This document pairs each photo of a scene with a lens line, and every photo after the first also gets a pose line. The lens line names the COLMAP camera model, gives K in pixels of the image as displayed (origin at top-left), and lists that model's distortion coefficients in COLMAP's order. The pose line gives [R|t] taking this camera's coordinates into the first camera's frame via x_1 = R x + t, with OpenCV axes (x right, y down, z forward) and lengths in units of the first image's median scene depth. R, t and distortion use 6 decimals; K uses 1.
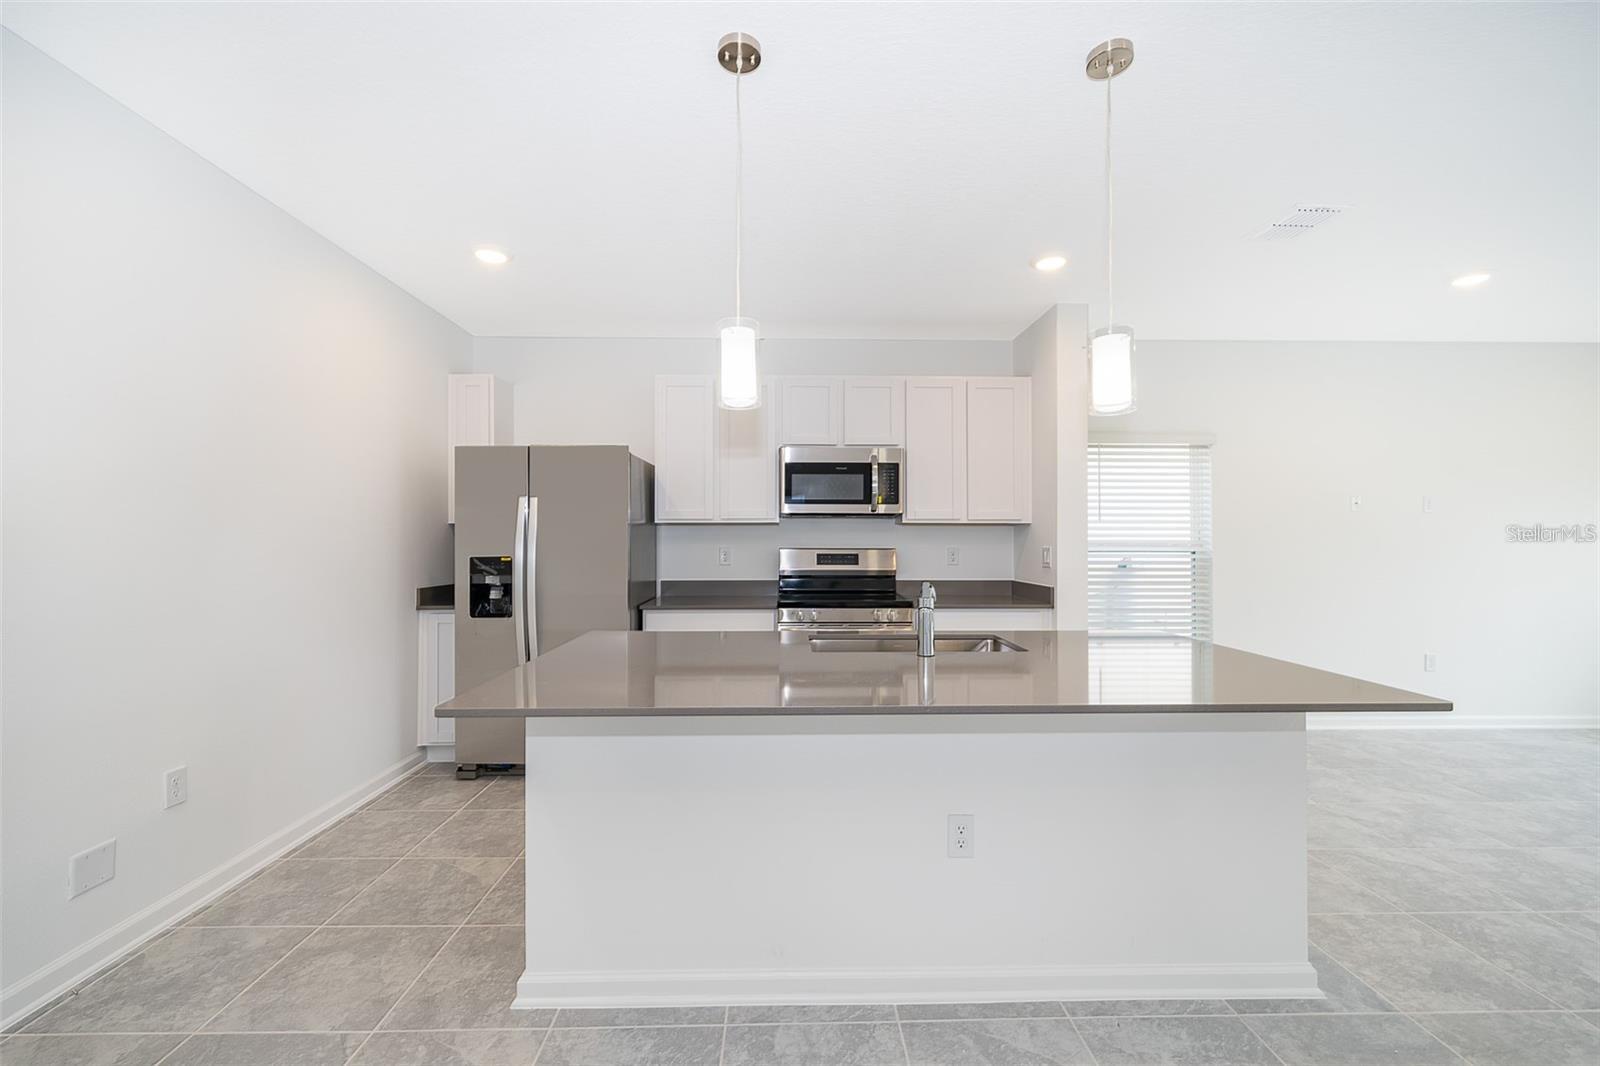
lens RADIAL K [[648.7, 0, 796.2], [0, 648.7, 528.3], [0, 0, 1]] dist [-0.000162, 0.000817]
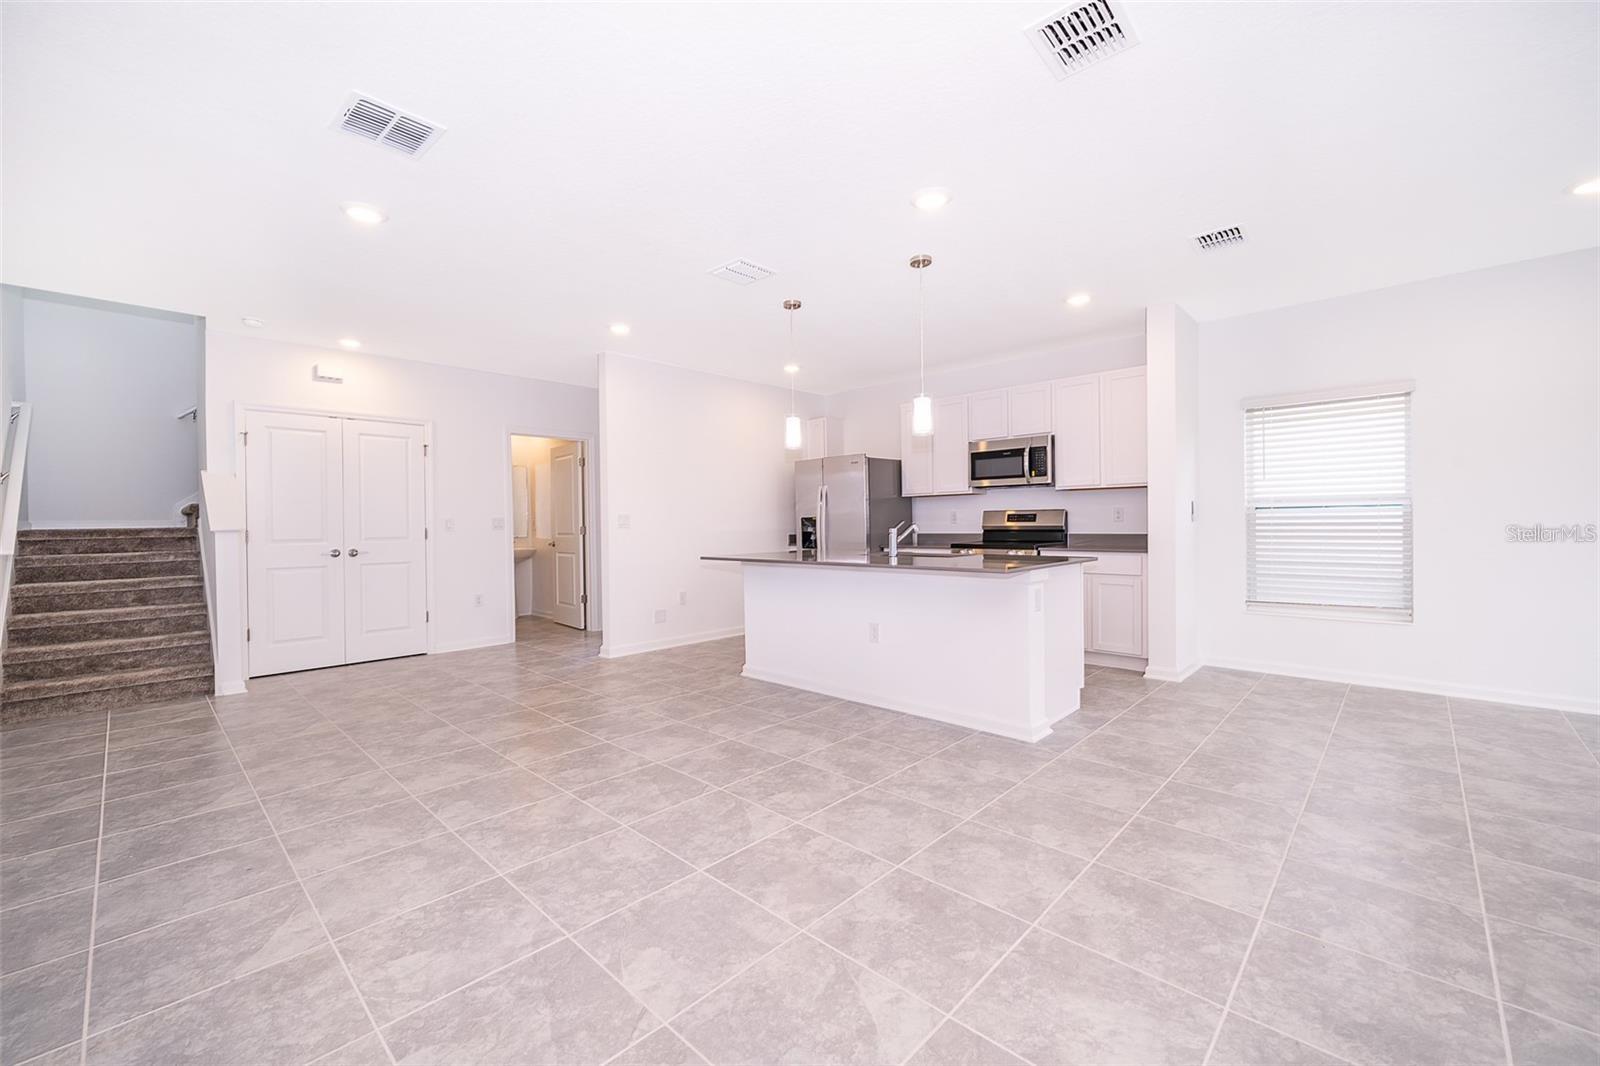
lens RADIAL K [[650.2, 0, 807.5], [0, 650.2, 529.7], [0, 0, 1]] dist [0.007643, -0.000235]
pose [[0.713404, -0.003198, -0.700745, 0.768670], [0.026054, 0.999419, 0.021963, 0.032733], [0.700268, -0.033926, 0.713073, -0.338616]]
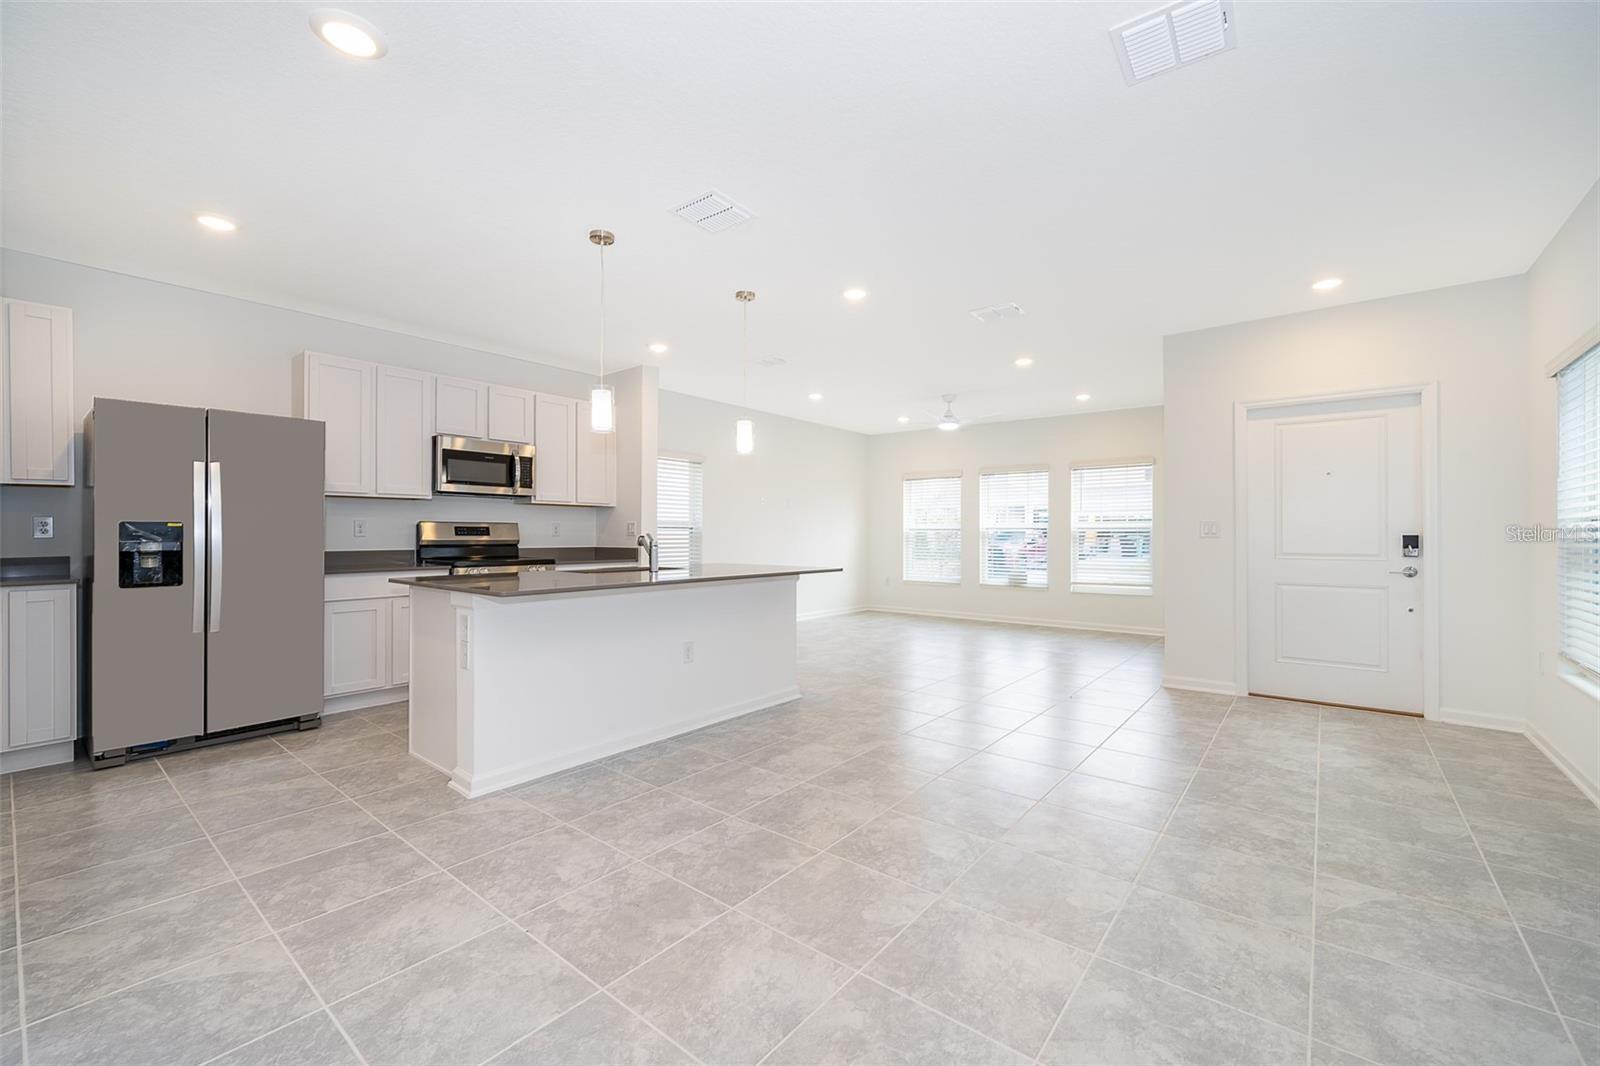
lens RADIAL K [[648.7, 0, 796.2], [0, 648.7, 528.3], [0, 0, 1]] dist [-0.000162, 0.000817]
pose [[0.645601, 0.007329, 0.763640, -0.511476], [-0.012507, 0.999921, 0.000977, 0.036222], [-0.763573, -0.010182, 0.645641, -0.270268]]
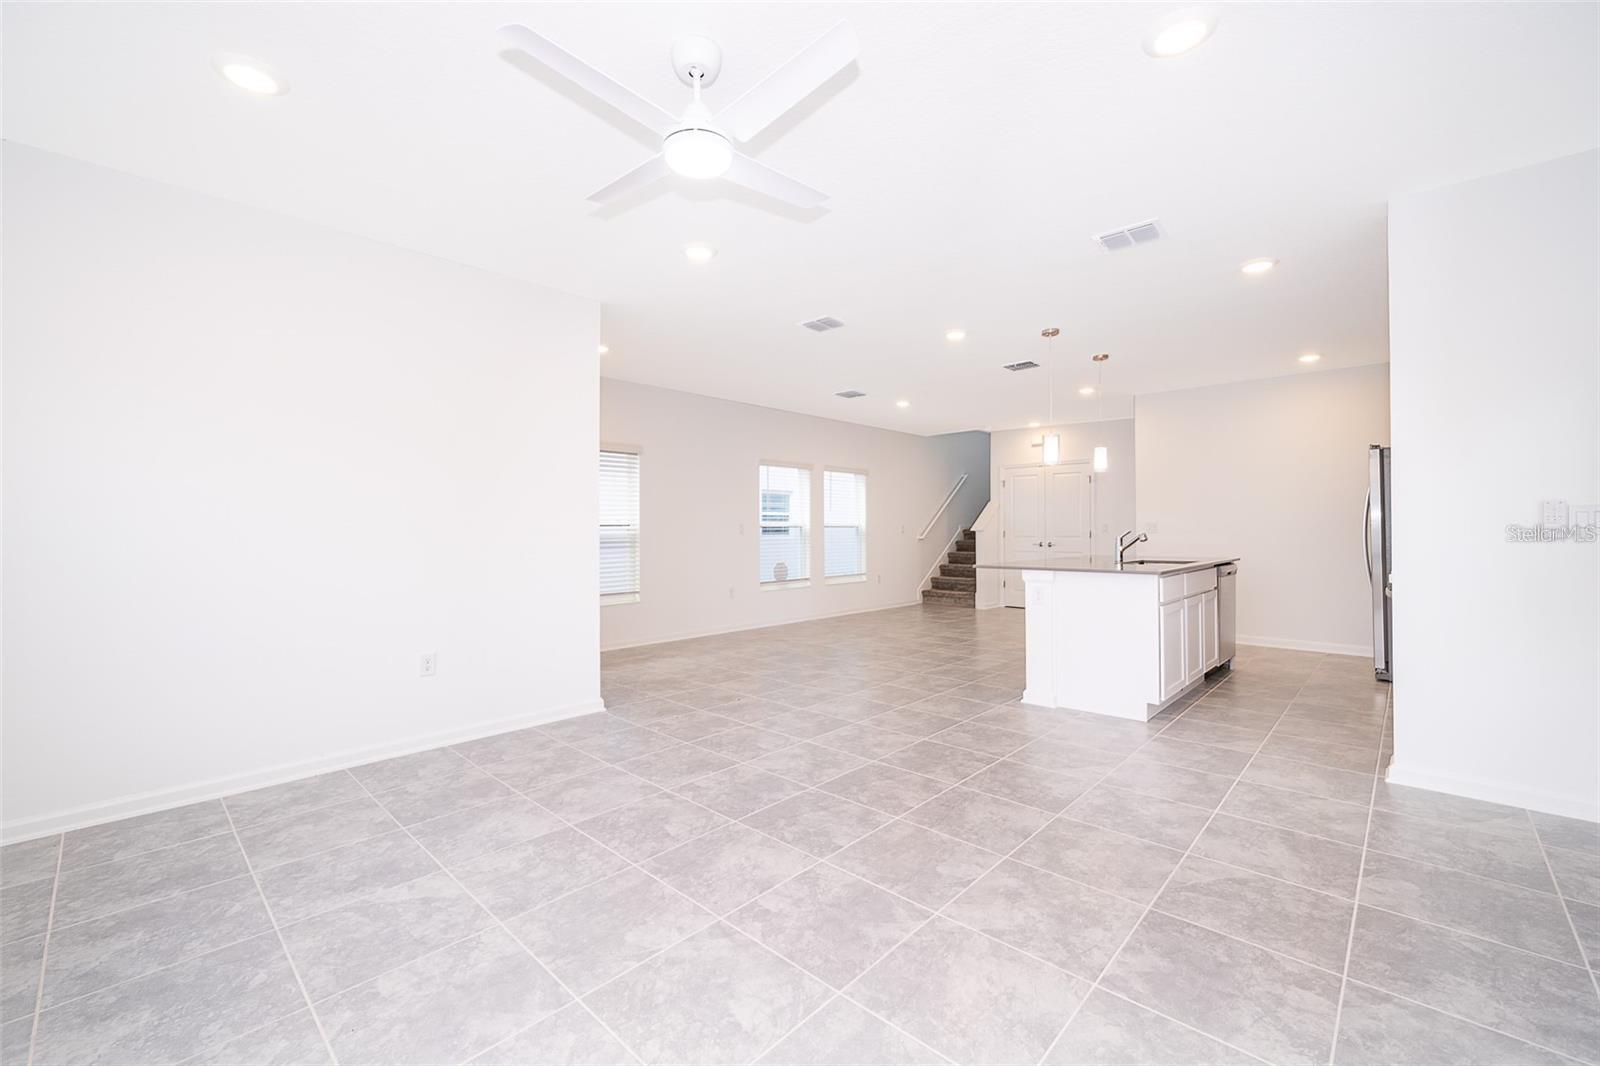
lens RADIAL K [[648.7, 0, 796.2], [0, 648.7, 528.3], [0, 0, 1]] dist [-0.000162, 0.000817]
pose [[-0.707217, 0.000699, -0.706996, 1.443784], [0.019212, 0.999649, -0.018230, 0.052730], [0.706736, -0.026476, -0.706982, 0.991284]]
